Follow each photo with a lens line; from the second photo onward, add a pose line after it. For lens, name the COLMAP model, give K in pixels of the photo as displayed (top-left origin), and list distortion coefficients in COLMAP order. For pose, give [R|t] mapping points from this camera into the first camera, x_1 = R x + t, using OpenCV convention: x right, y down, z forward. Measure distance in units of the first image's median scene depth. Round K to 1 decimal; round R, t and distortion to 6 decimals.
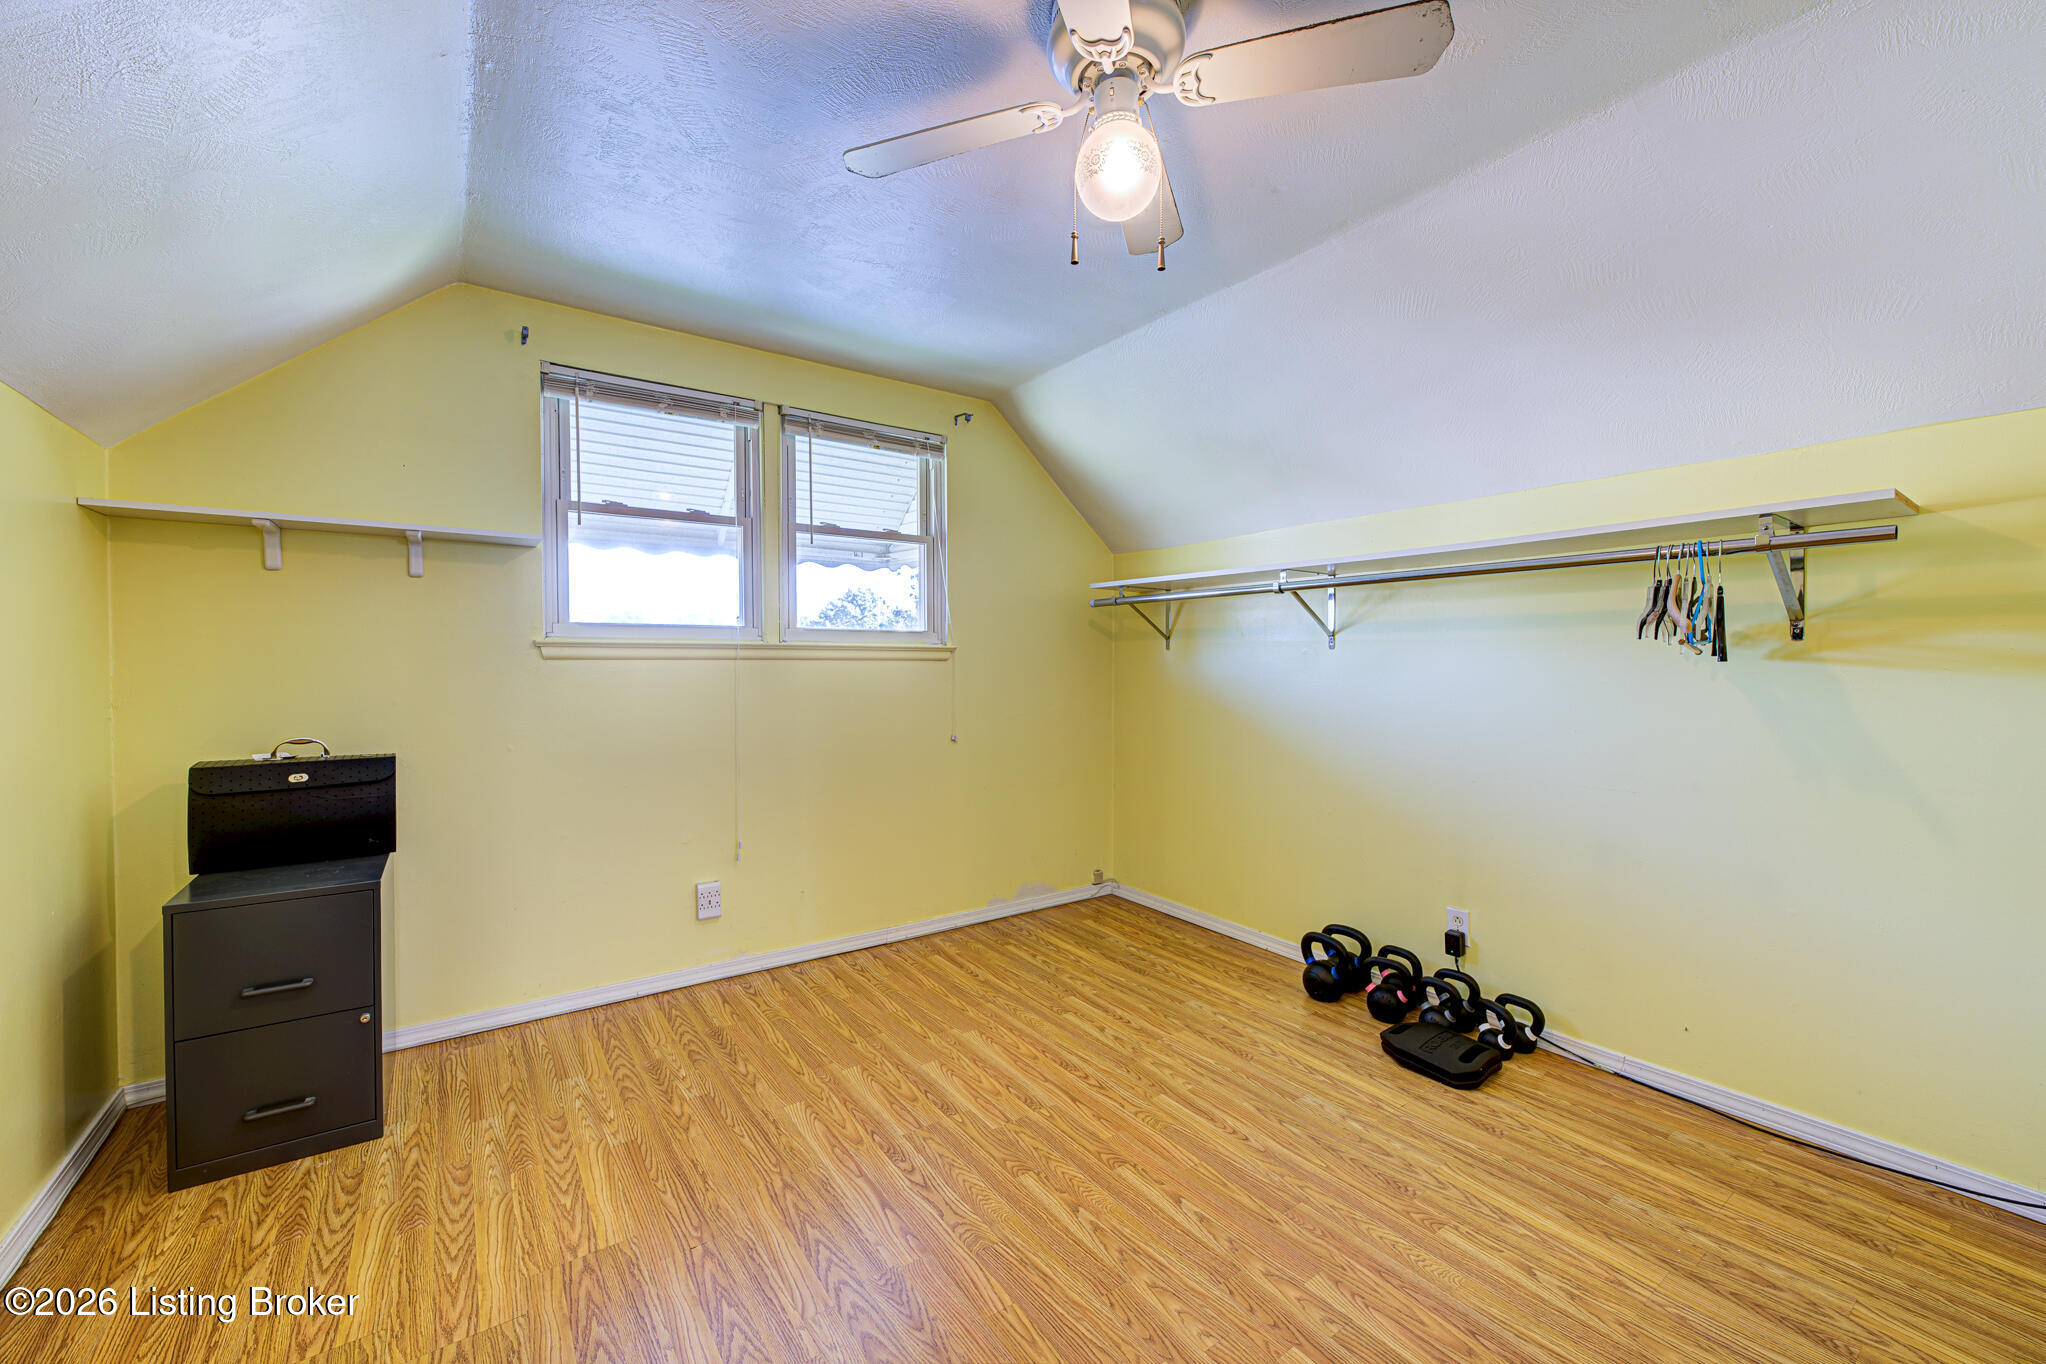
lens RADIAL K [[812.8, 0, 1018.4], [0, 812.8, 670.5], [0, 0, 1]] dist [0.001521, 0.000251]
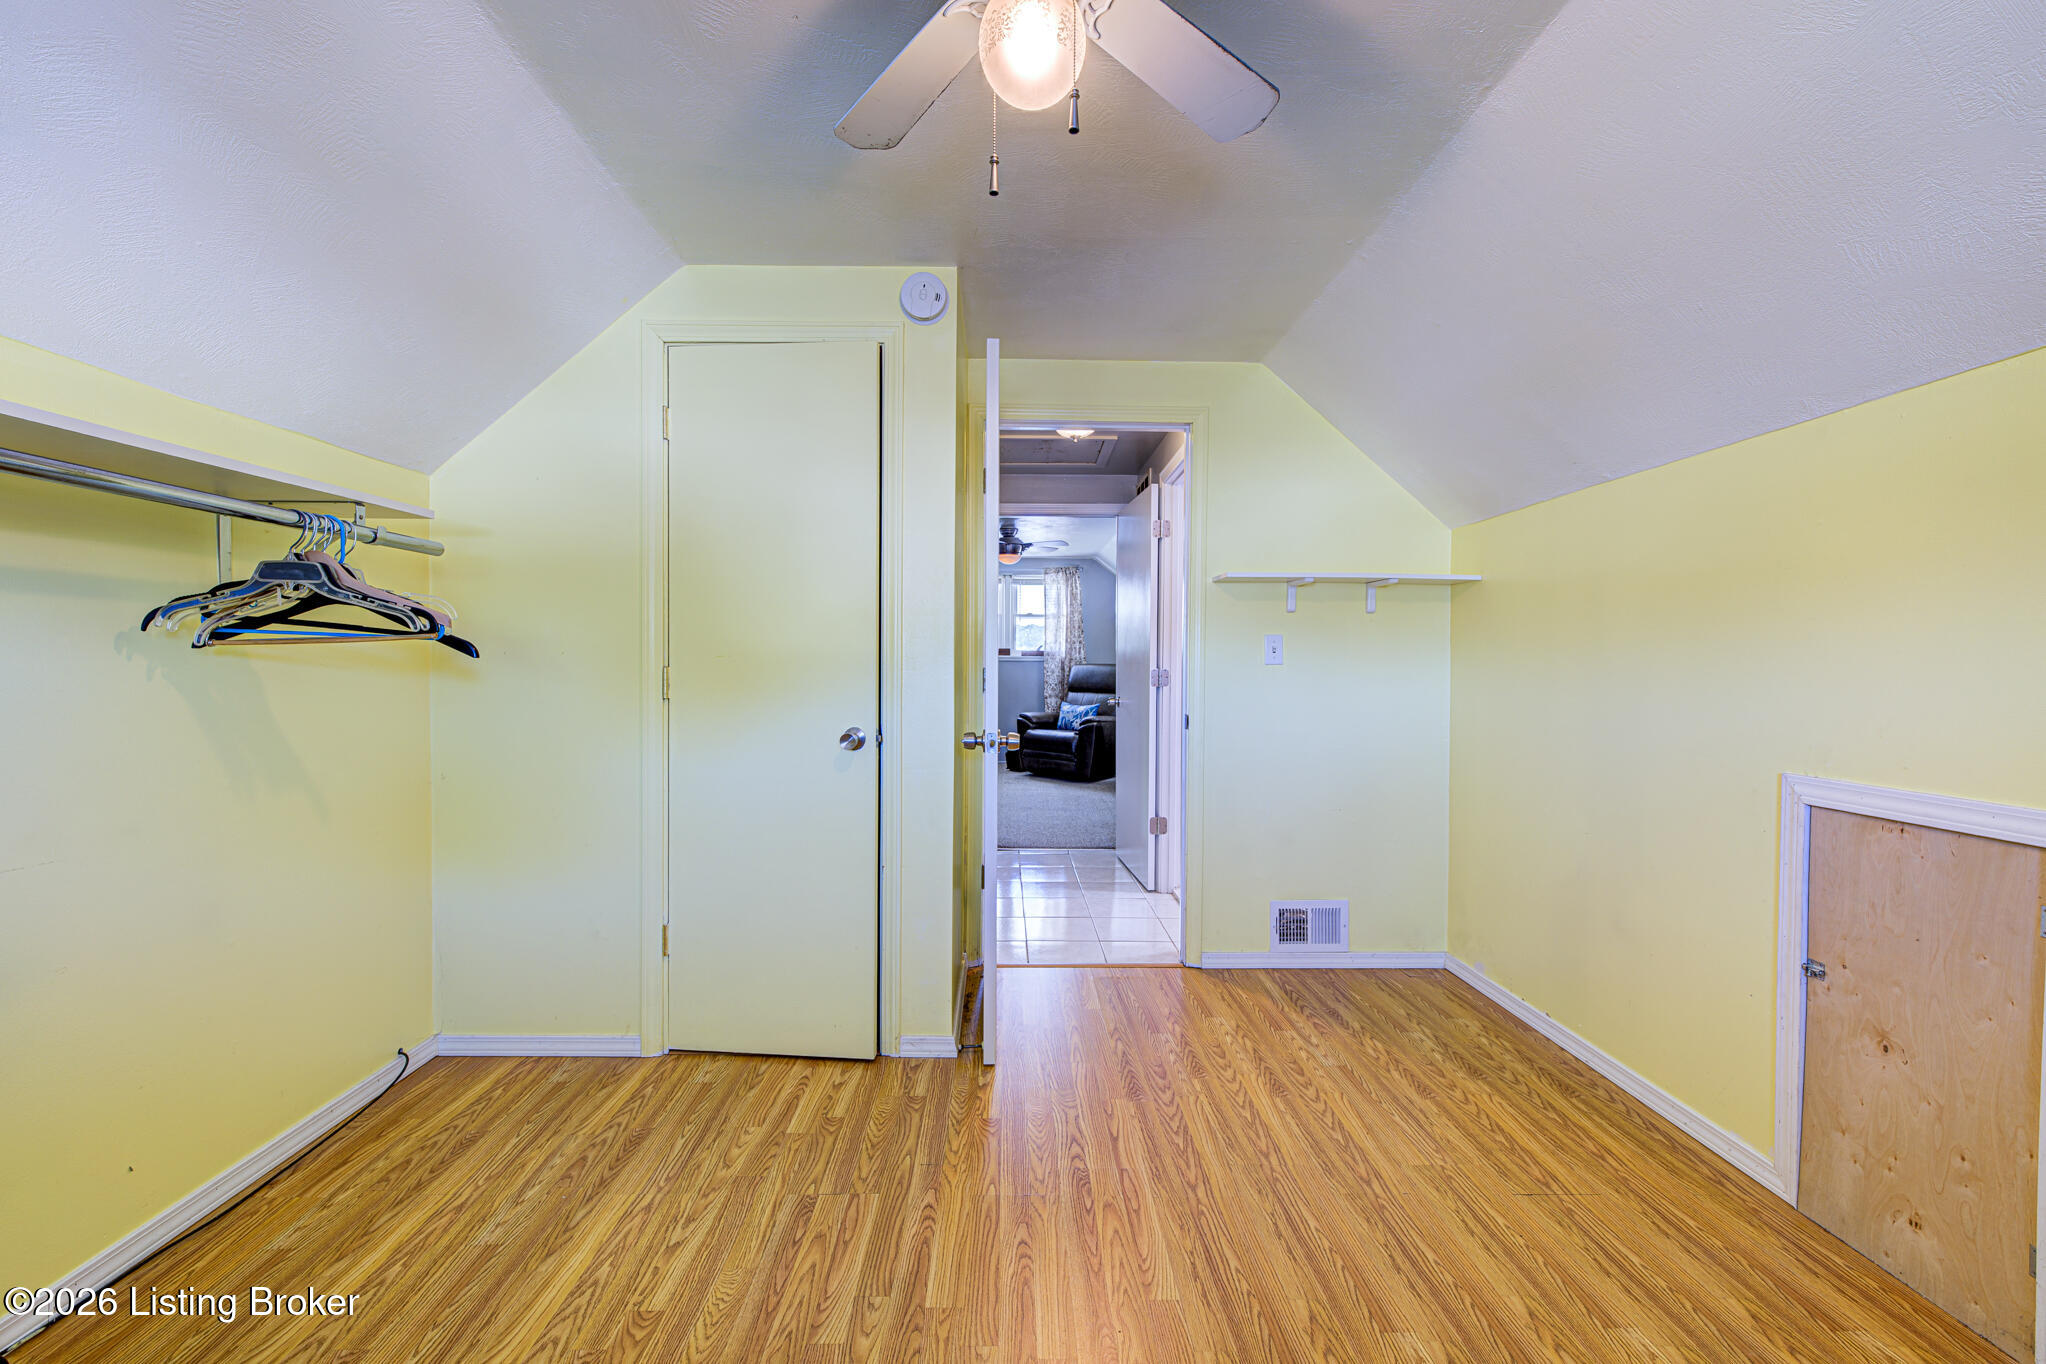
lens RADIAL K [[812.8, 0, 1014.3], [0, 812.8, 678.3], [0, 0, 1]] dist [0.001521, 0.000251]
pose [[-0.828996, -0.025590, 0.558668, -0.595323], [-0.008516, 0.999414, 0.033141, -0.025559], [-0.559189, 0.022716, -0.828729, 1.788032]]
